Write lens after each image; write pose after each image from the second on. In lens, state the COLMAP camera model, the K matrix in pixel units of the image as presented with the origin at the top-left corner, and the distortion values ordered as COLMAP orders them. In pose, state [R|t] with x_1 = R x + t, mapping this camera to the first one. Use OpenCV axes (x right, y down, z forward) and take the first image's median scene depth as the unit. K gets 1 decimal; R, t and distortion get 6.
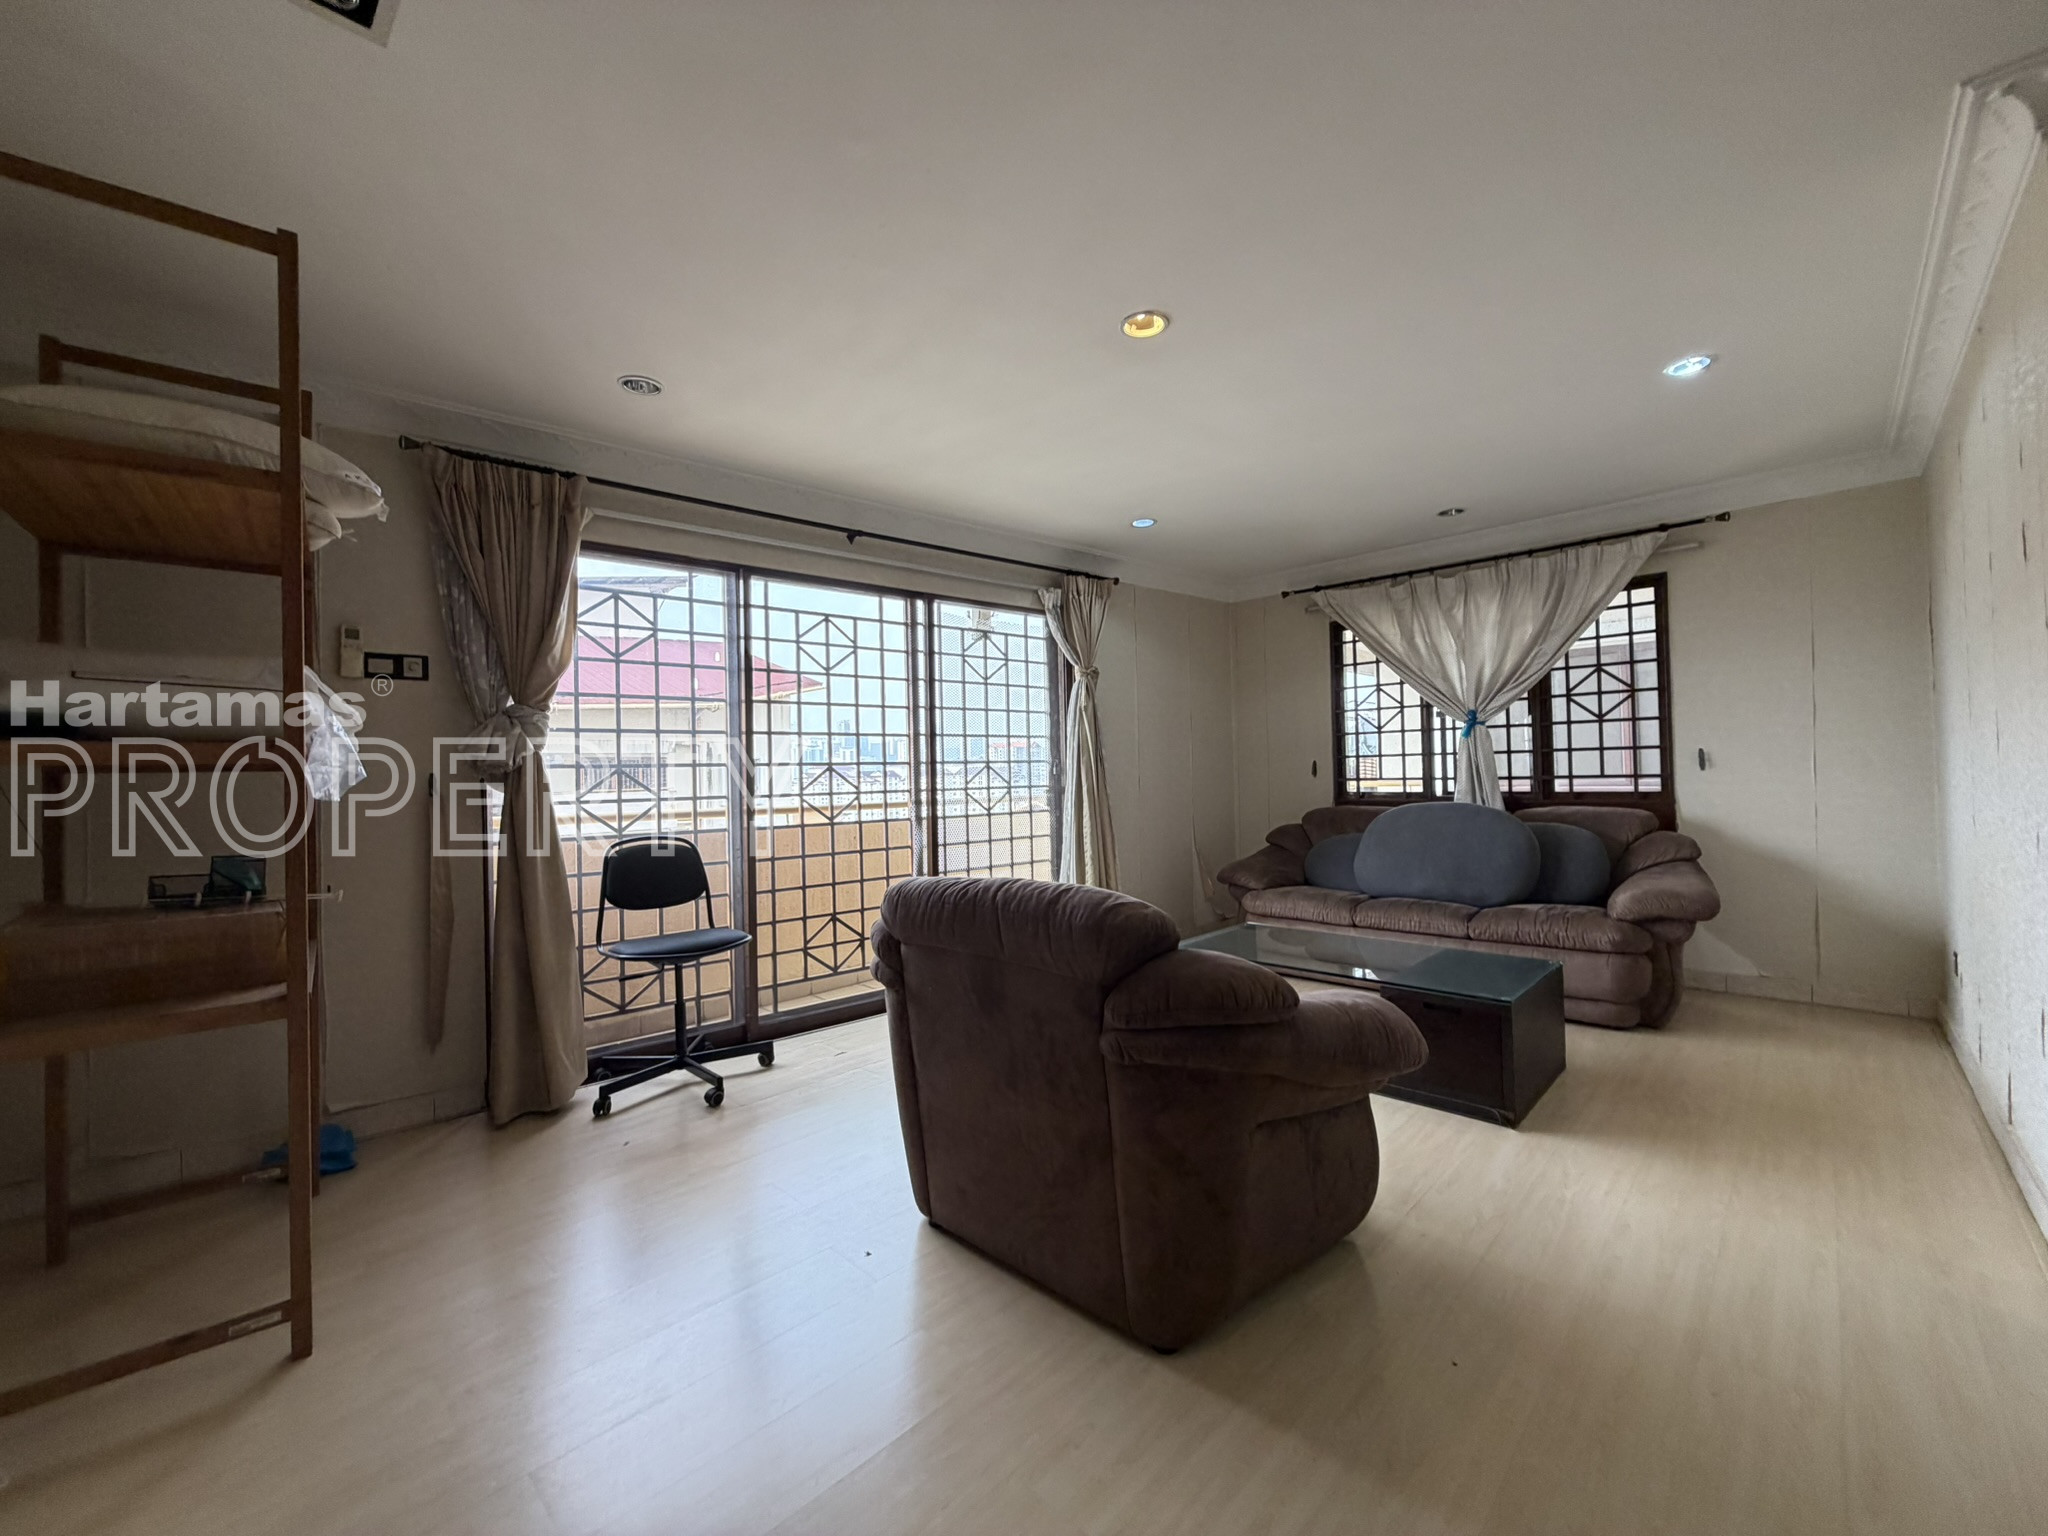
lens RADIAL K [[827.0, 0, 1024.7], [0, 827.0, 759.4], [0, 0, 1]] dist [-0.007896, 0.000878]
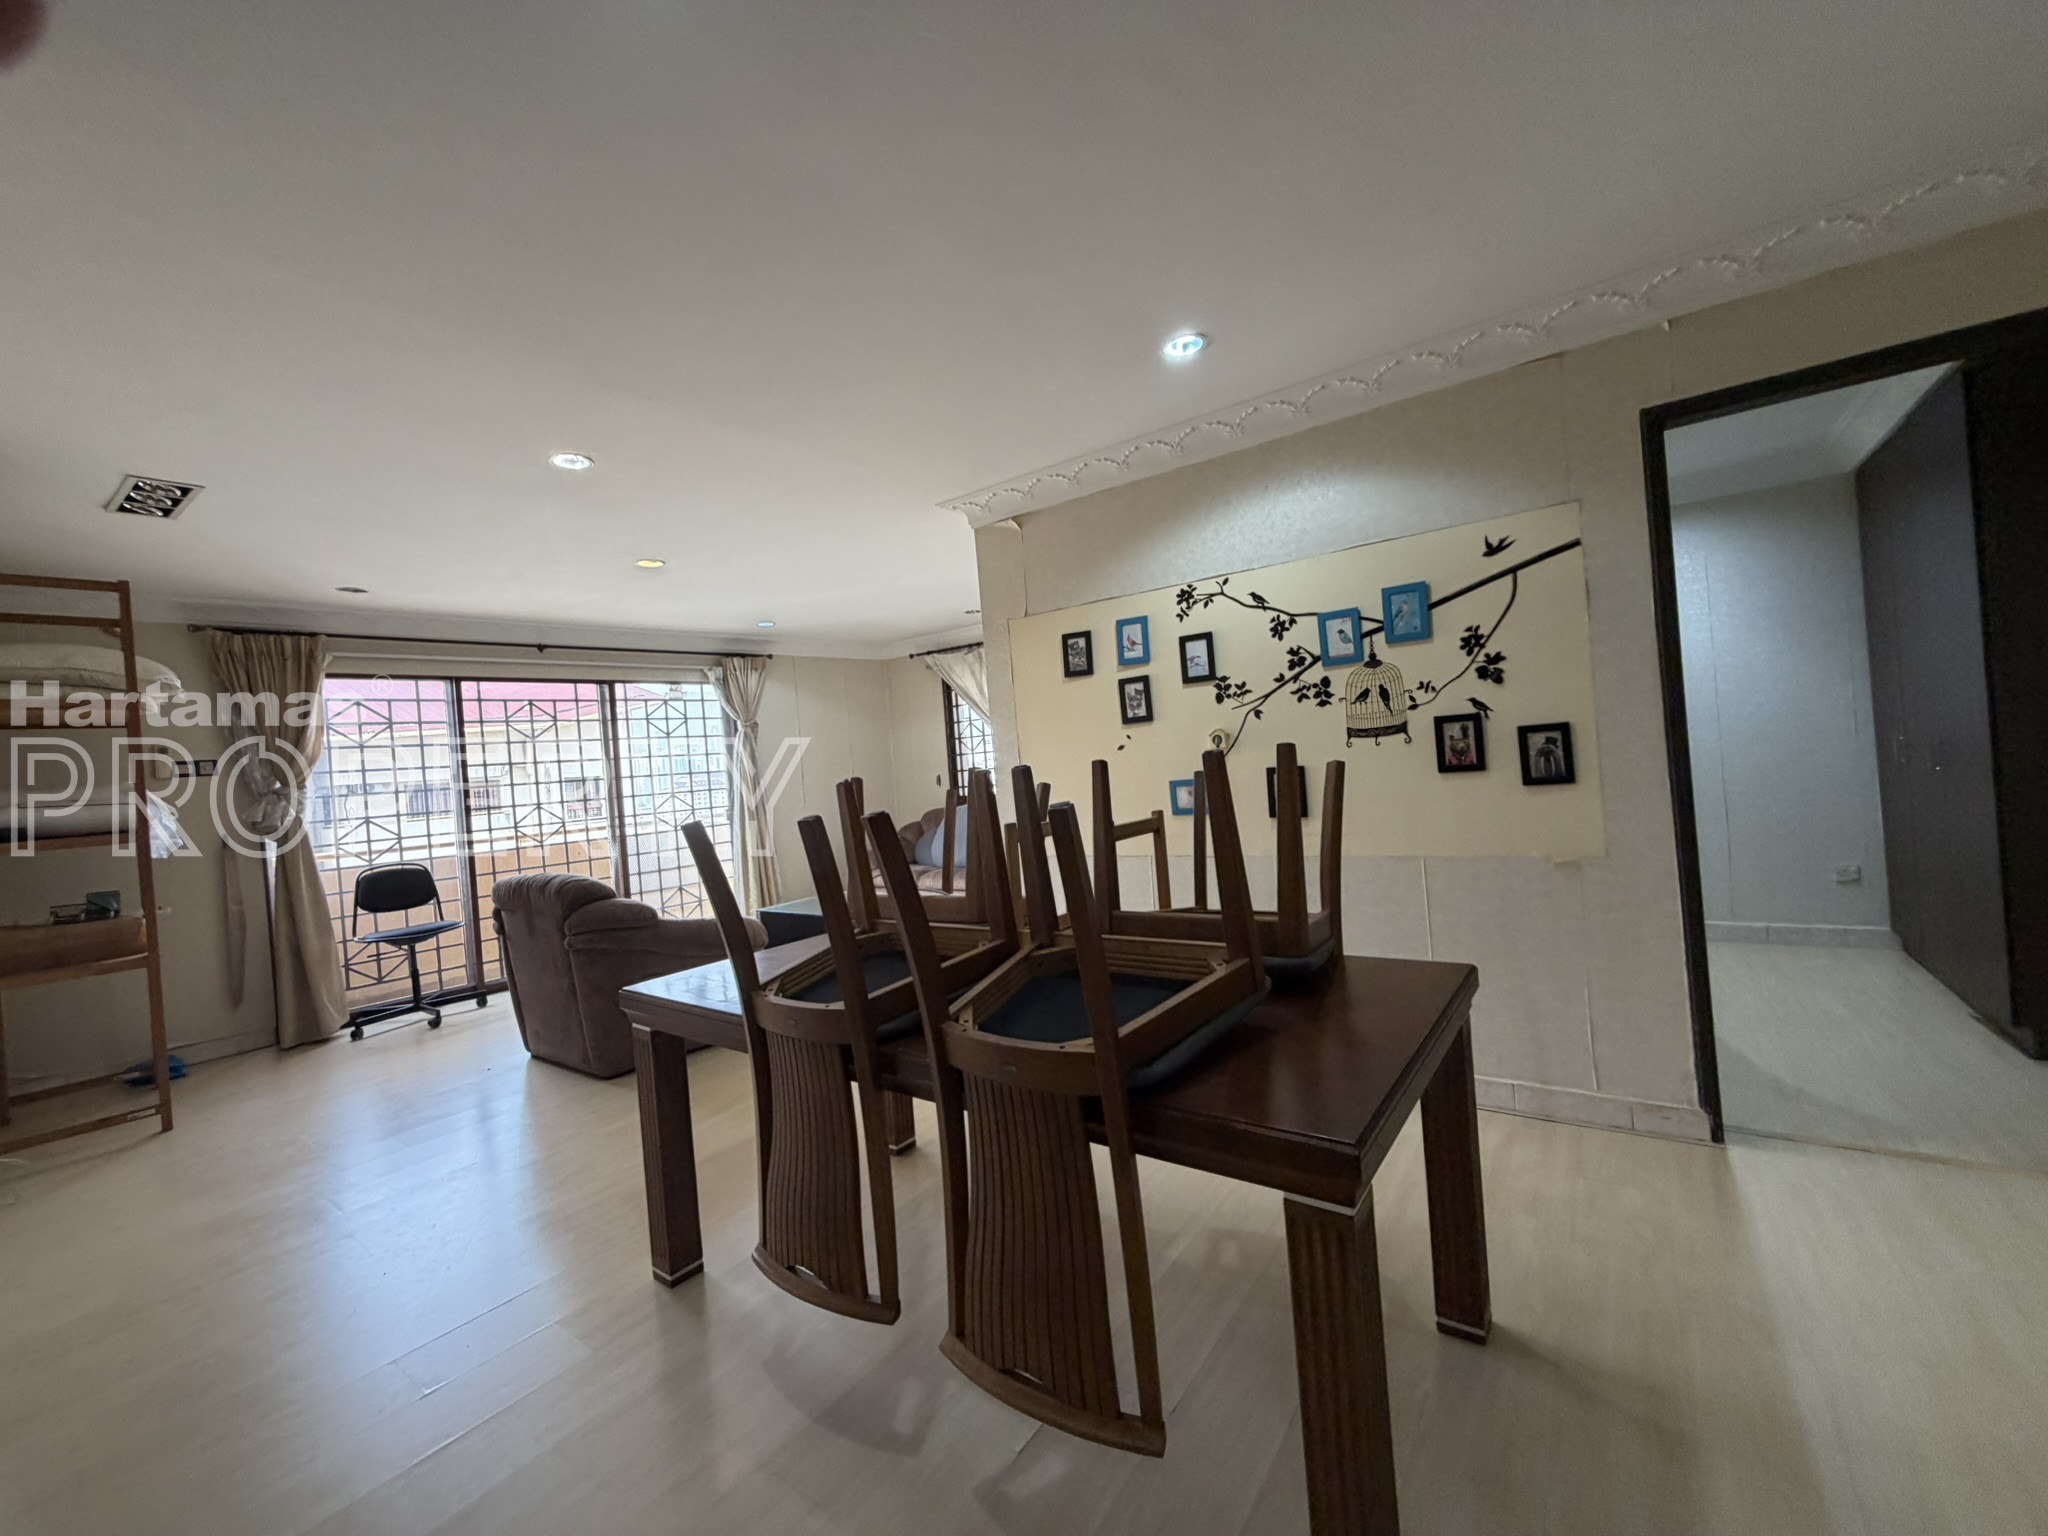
lens RADIAL K [[827.0, 0, 1027.1], [0, 827.0, 760.4], [0, 0, 1]] dist [-0.007896, 0.000878]
pose [[0.988079, -0.054665, 0.143918, 0.481604], [0.053665, 0.998500, 0.010824, -0.048611], [-0.144294, -0.002971, 0.989530, -0.645533]]
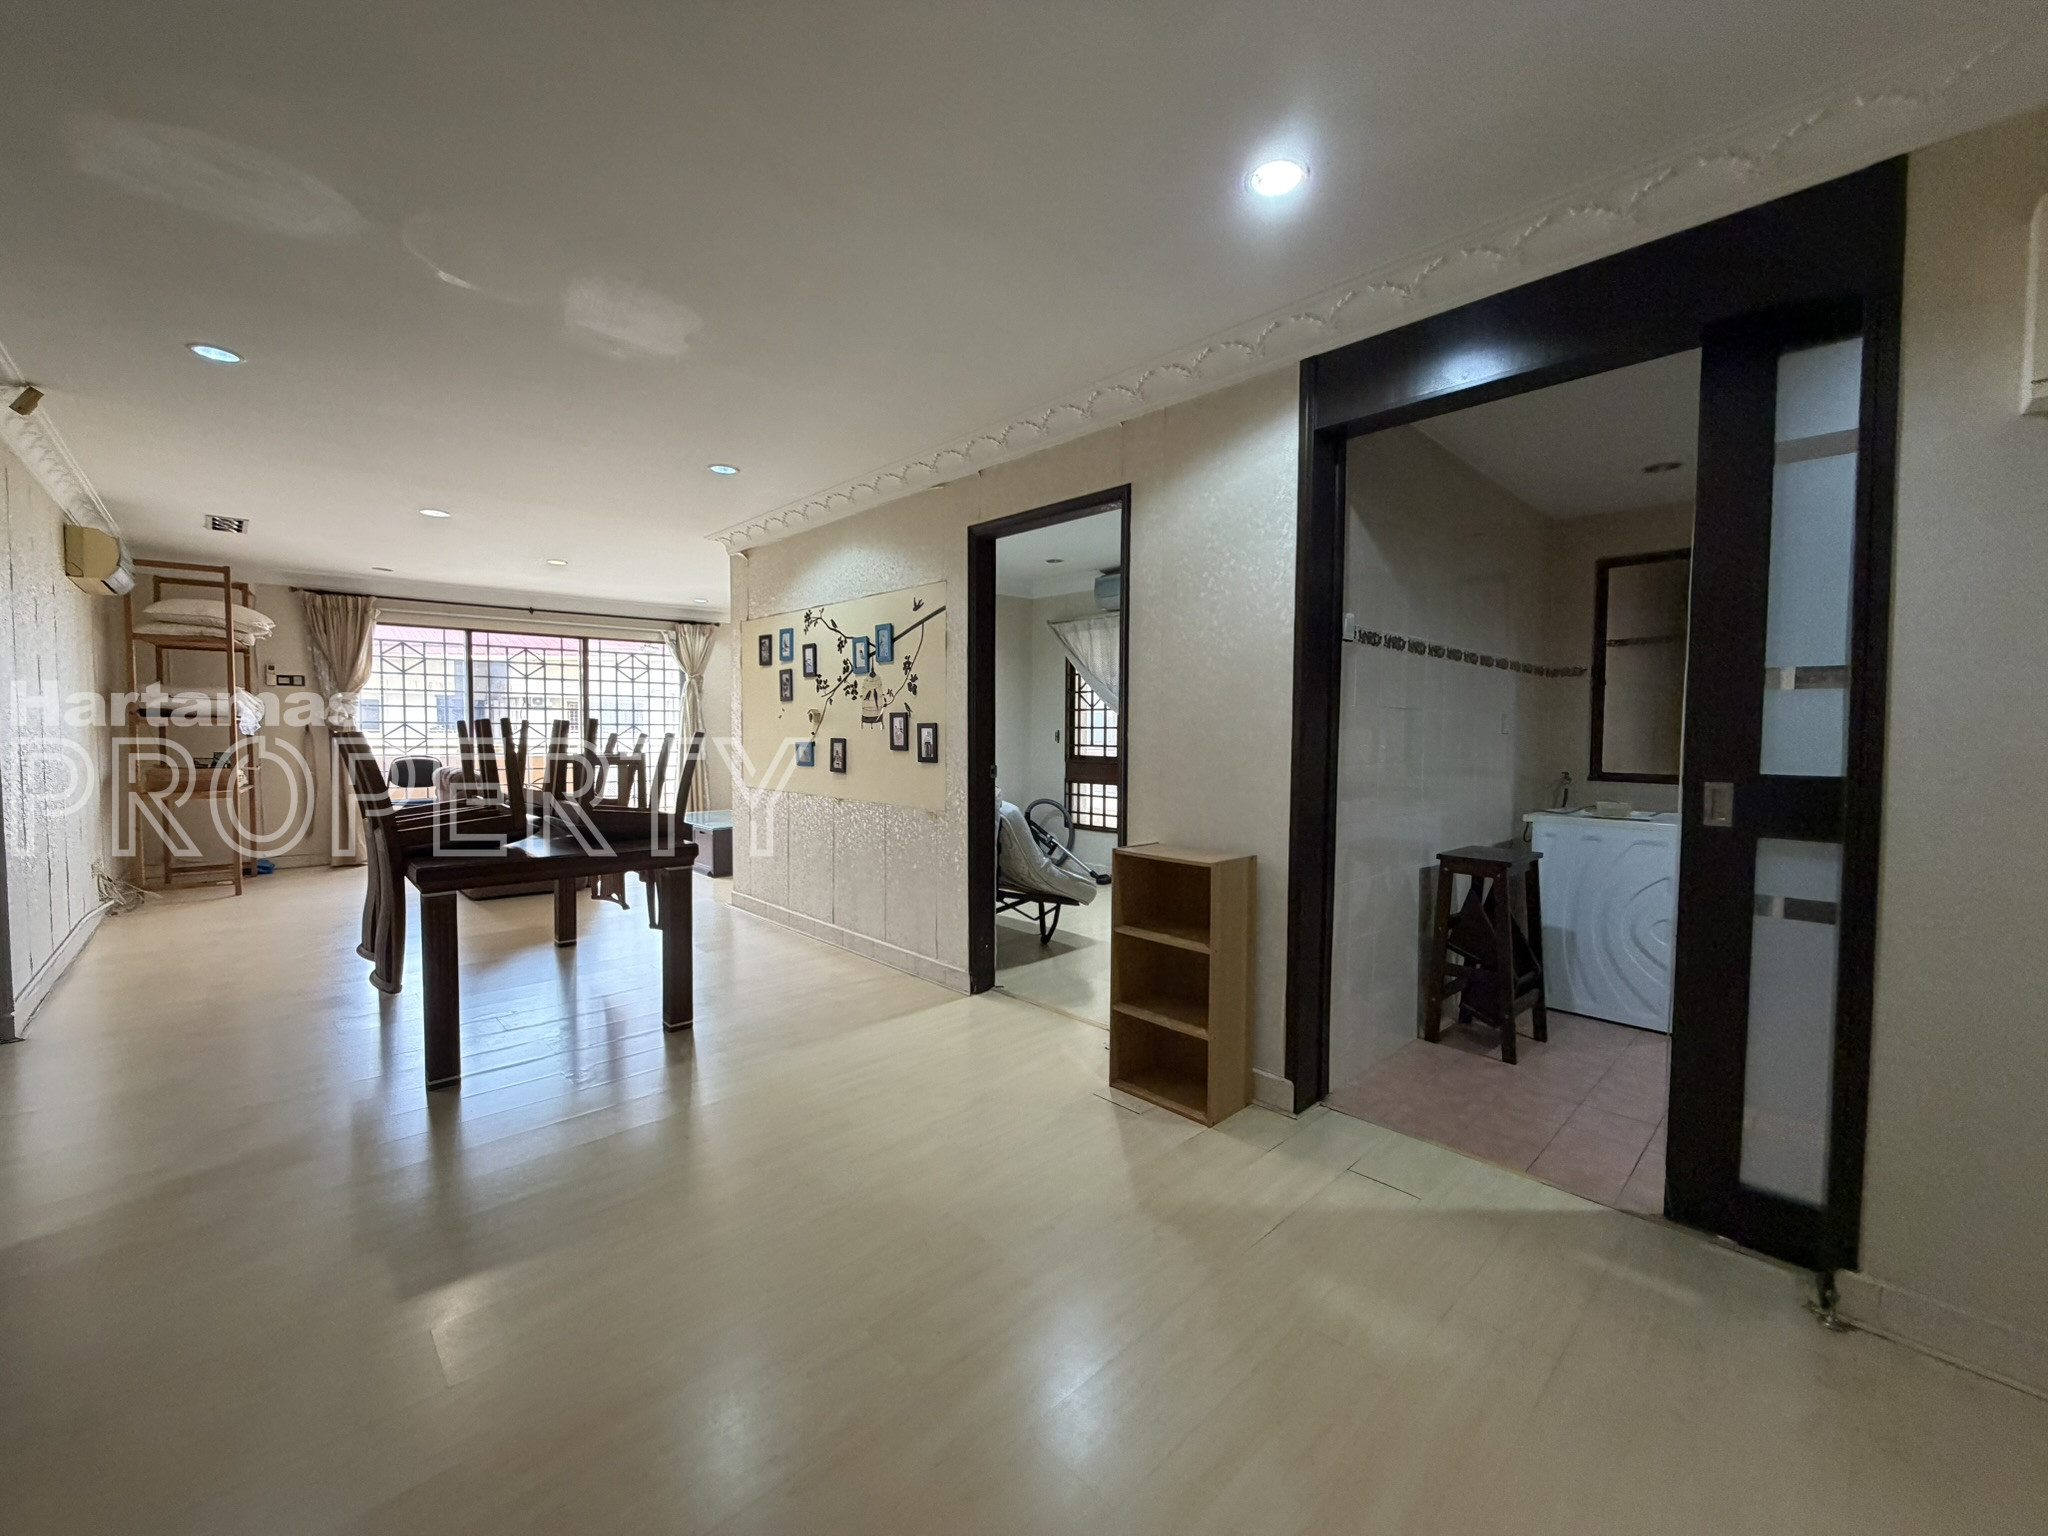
lens RADIAL K [[827.0, 0, 1013.8], [0, 827.0, 762.4], [0, 0, 1]] dist [-0.007896, 0.000878]
pose [[0.998863, 0.034074, -0.033340, 1.194373], [-0.032158, 0.997890, 0.056410, -0.062322], [0.035191, -0.055274, 0.997851, -1.115330]]
